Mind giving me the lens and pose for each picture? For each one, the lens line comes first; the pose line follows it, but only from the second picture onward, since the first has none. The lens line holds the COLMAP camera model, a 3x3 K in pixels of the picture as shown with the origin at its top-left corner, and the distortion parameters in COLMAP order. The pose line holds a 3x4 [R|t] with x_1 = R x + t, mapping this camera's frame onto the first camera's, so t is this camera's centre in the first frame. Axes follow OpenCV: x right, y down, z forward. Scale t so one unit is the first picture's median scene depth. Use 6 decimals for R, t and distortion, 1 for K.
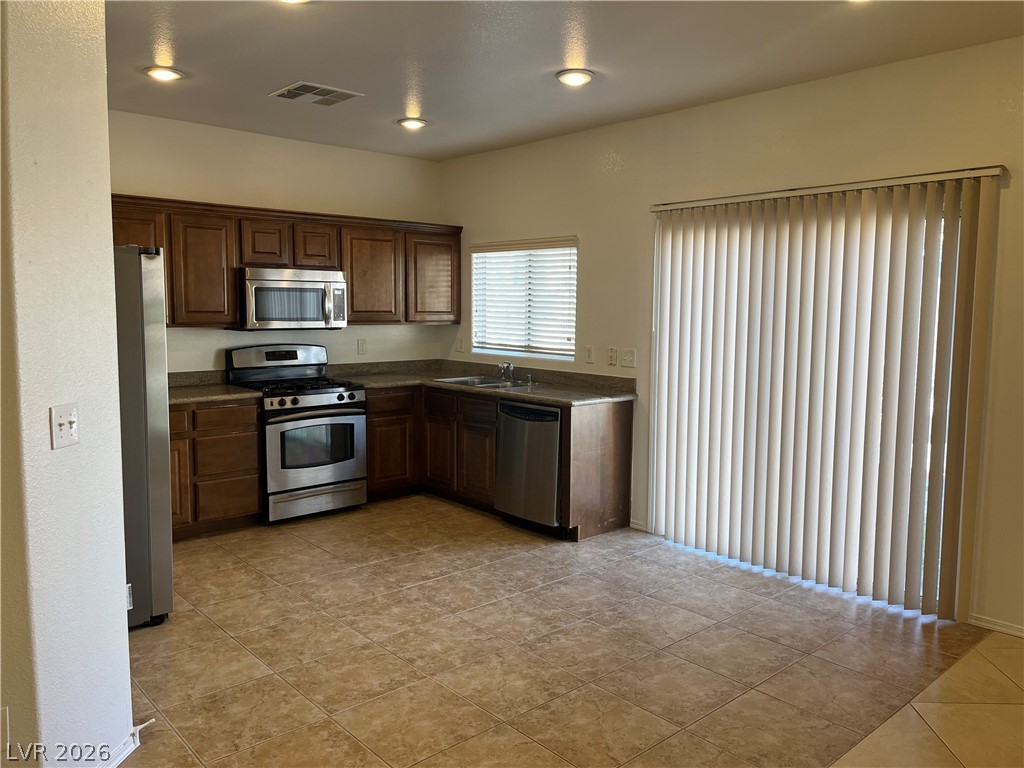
lens RADIAL K [[769.0, 0, 517.8], [0, 769.0, 381.3], [0, 0, 1]] dist [0.065304, -0.086341]
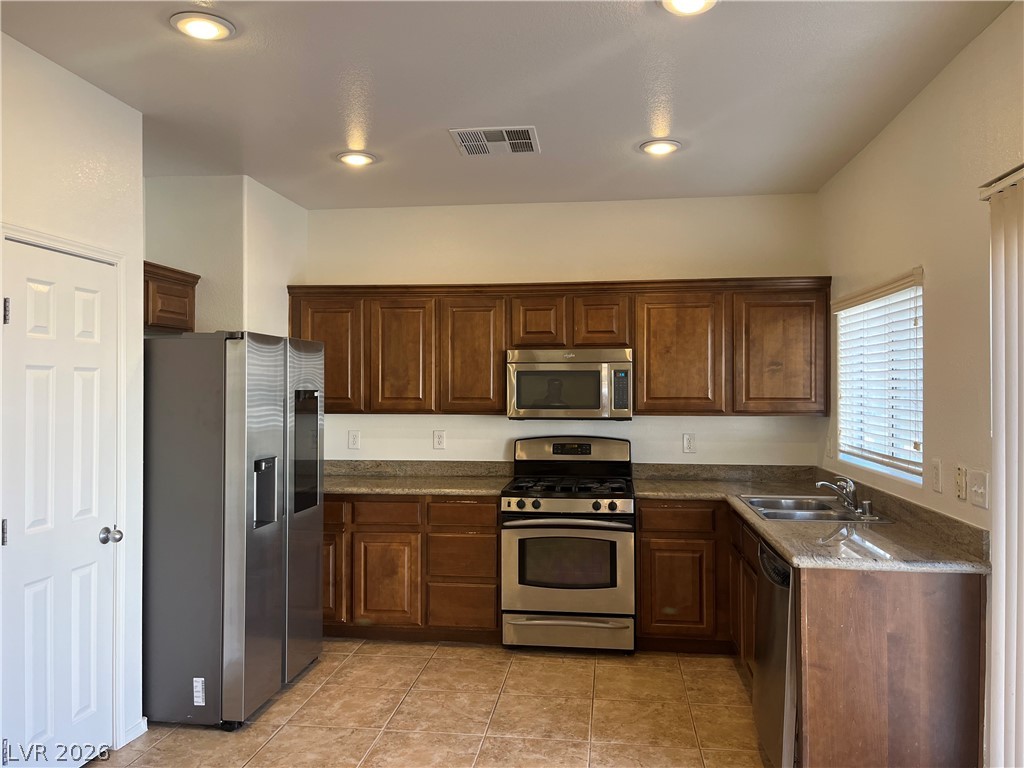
lens RADIAL K [[769.0, 0, 515.0], [0, 769.0, 390.4], [0, 0, 1]] dist [0.065304, -0.086341]
pose [[0.654147, -0.008614, -0.756318, 0.335649], [-0.070147, 0.994935, -0.072003, -0.036123], [0.753108, 0.100154, 0.650229, 0.433969]]
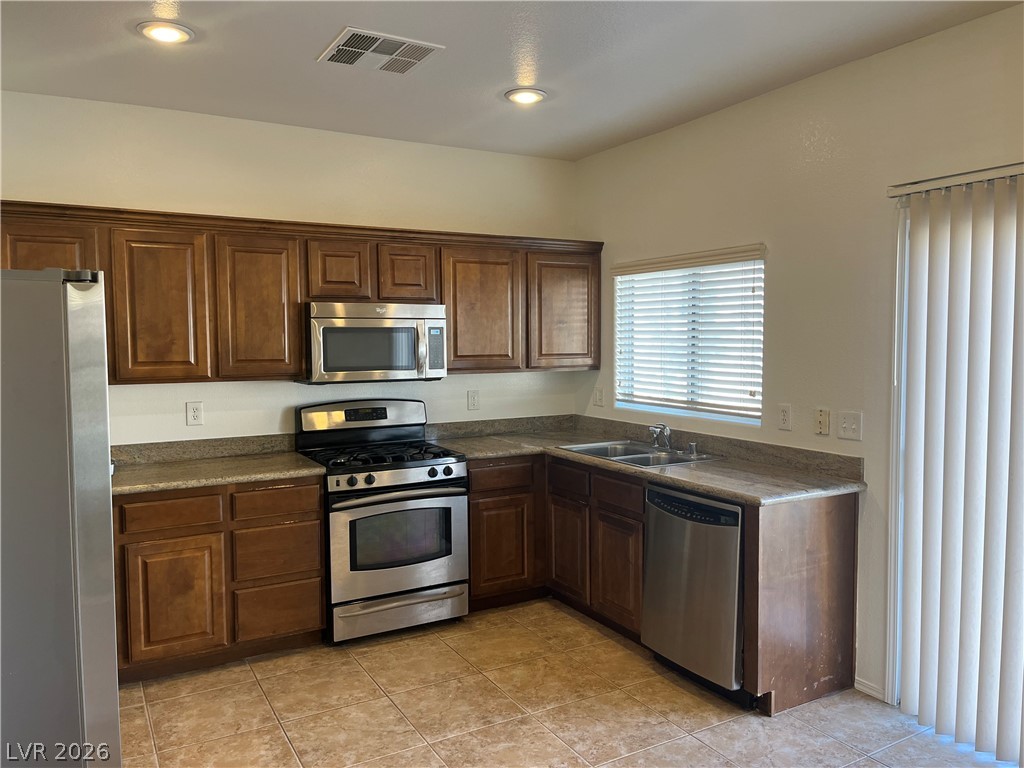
lens RADIAL K [[769.0, 0, 522.4], [0, 769.0, 387.9], [0, 0, 1]] dist [0.065304, -0.086341]
pose [[0.978094, -0.001075, -0.208159, 0.010428], [-0.006121, 0.999406, -0.033919, -0.038519], [0.208072, 0.034450, 0.977507, 0.306945]]
